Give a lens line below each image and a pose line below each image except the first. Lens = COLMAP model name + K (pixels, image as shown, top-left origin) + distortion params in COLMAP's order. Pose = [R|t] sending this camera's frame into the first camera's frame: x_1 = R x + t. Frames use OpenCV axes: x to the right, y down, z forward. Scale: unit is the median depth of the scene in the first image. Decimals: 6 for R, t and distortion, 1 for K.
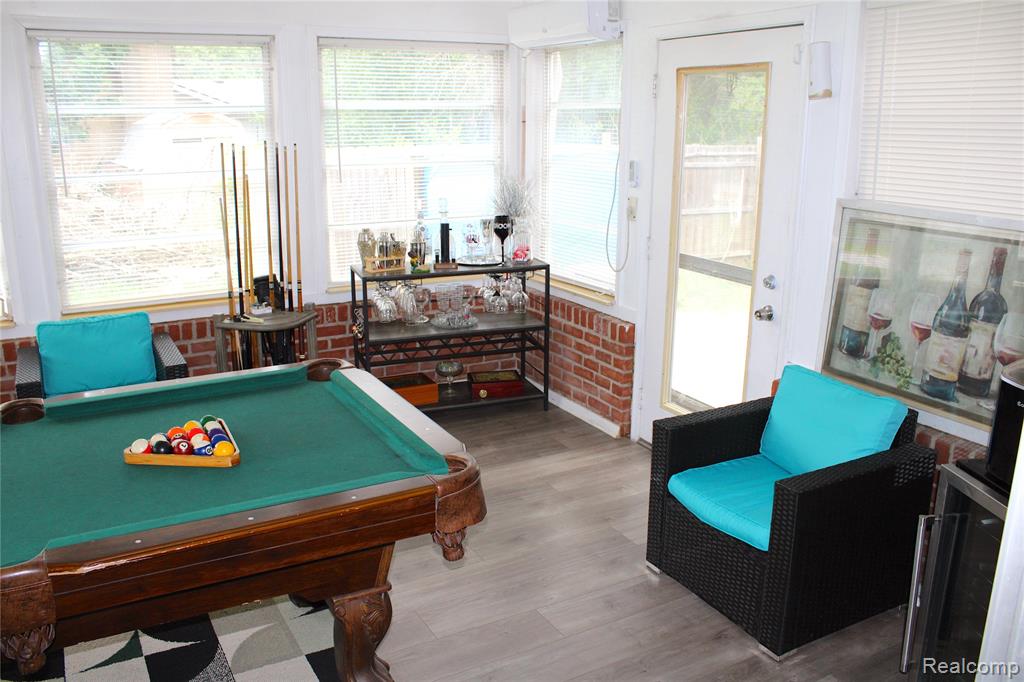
lens RADIAL K [[859.4, 0, 515.8], [0, 859.4, 340.6], [0, 0, 1]] dist [-0.163614, 0.143429]
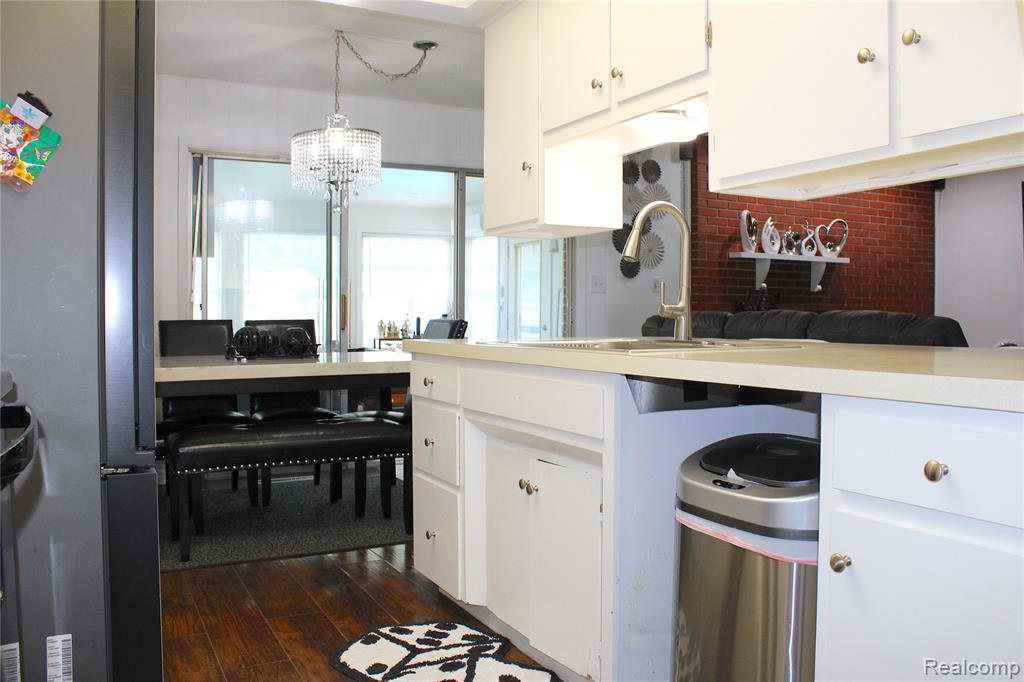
lens RADIAL K [[859.4, 0, 515.8], [0, 859.4, 340.6], [0, 0, 1]] dist [-0.163614, 0.143429]
pose [[0.999478, -0.003431, -0.032139, 0.235083], [-0.003754, 0.975293, -0.220884, 0.402133], [0.032103, 0.220889, 0.974770, -1.095258]]
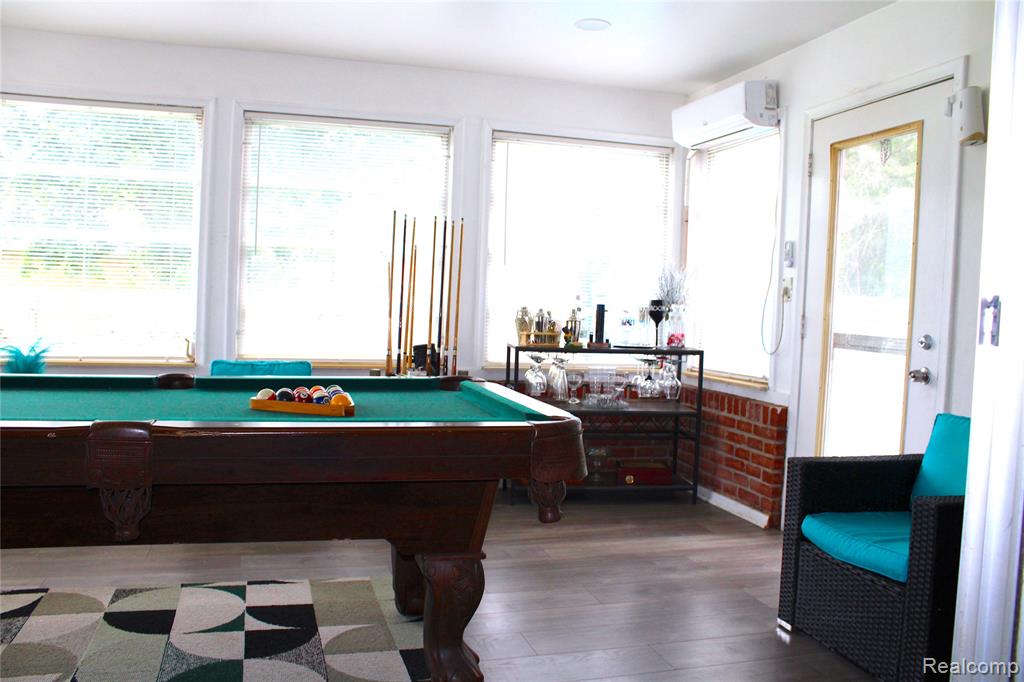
lens RADIAL K [[859.4, 0, 515.8], [0, 859.4, 340.6], [0, 0, 1]] dist [-0.163614, 0.143429]
pose [[0.974740, 0.040566, -0.219628, 0.045650], [-0.086476, 0.975214, -0.203668, 0.124894], [0.205923, 0.217515, 0.954087, 0.013314]]
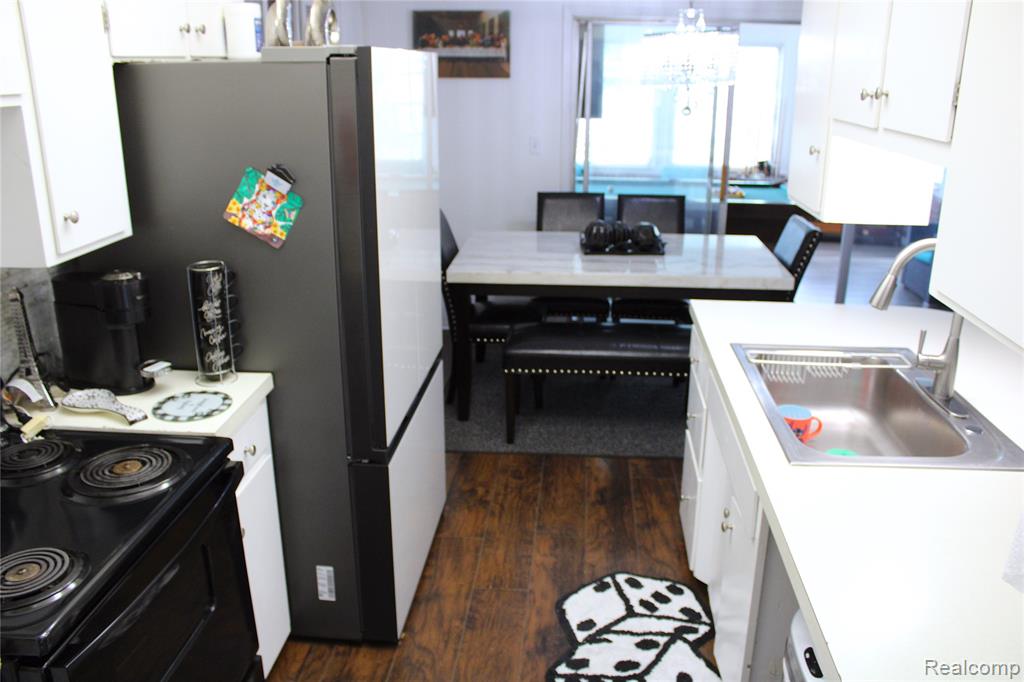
lens RADIAL K [[854.1, 0, 512.0], [0, 854.1, 341.0], [0, 0, 1]] dist [-0.154049, 0.131512]
pose [[0.824721, 0.176444, -0.537311, 0.380180], [-0.140293, 0.984217, 0.107865, 0.221512], [0.547862, -0.013578, 0.836458, -1.071932]]
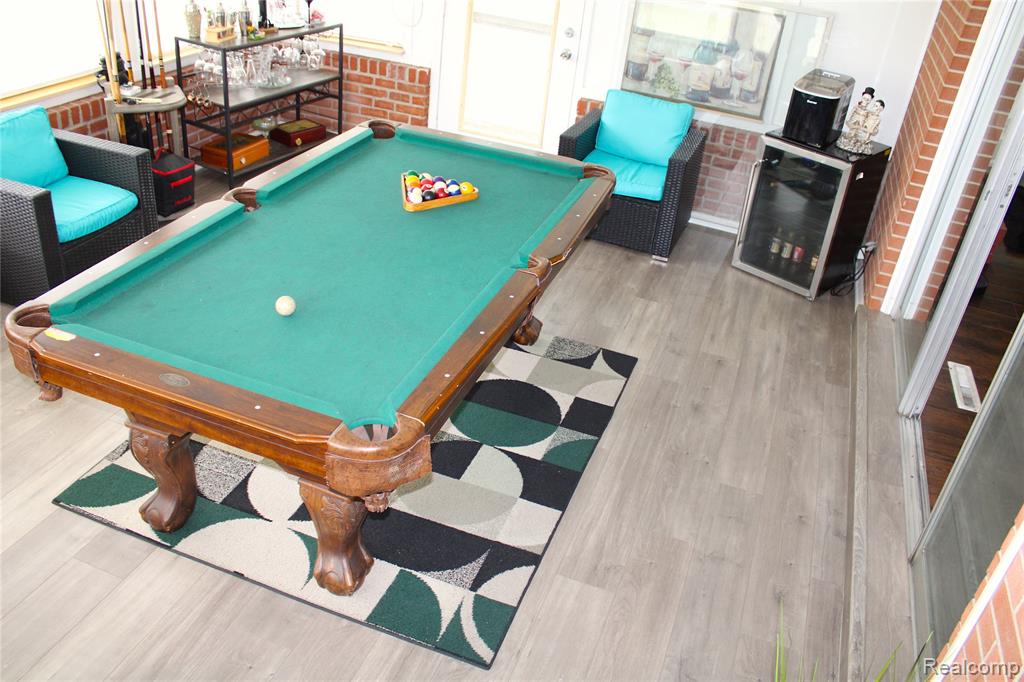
lens RADIAL K [[859.4, 0, 515.8], [0, 859.4, 340.6], [0, 0, 1]] dist [-0.163614, 0.143429]
pose [[0.753411, -0.278126, 0.595834, -0.613192], [0.073869, 0.936206, 0.343602, -0.061056], [-0.653388, -0.214860, 0.725893, -0.082940]]
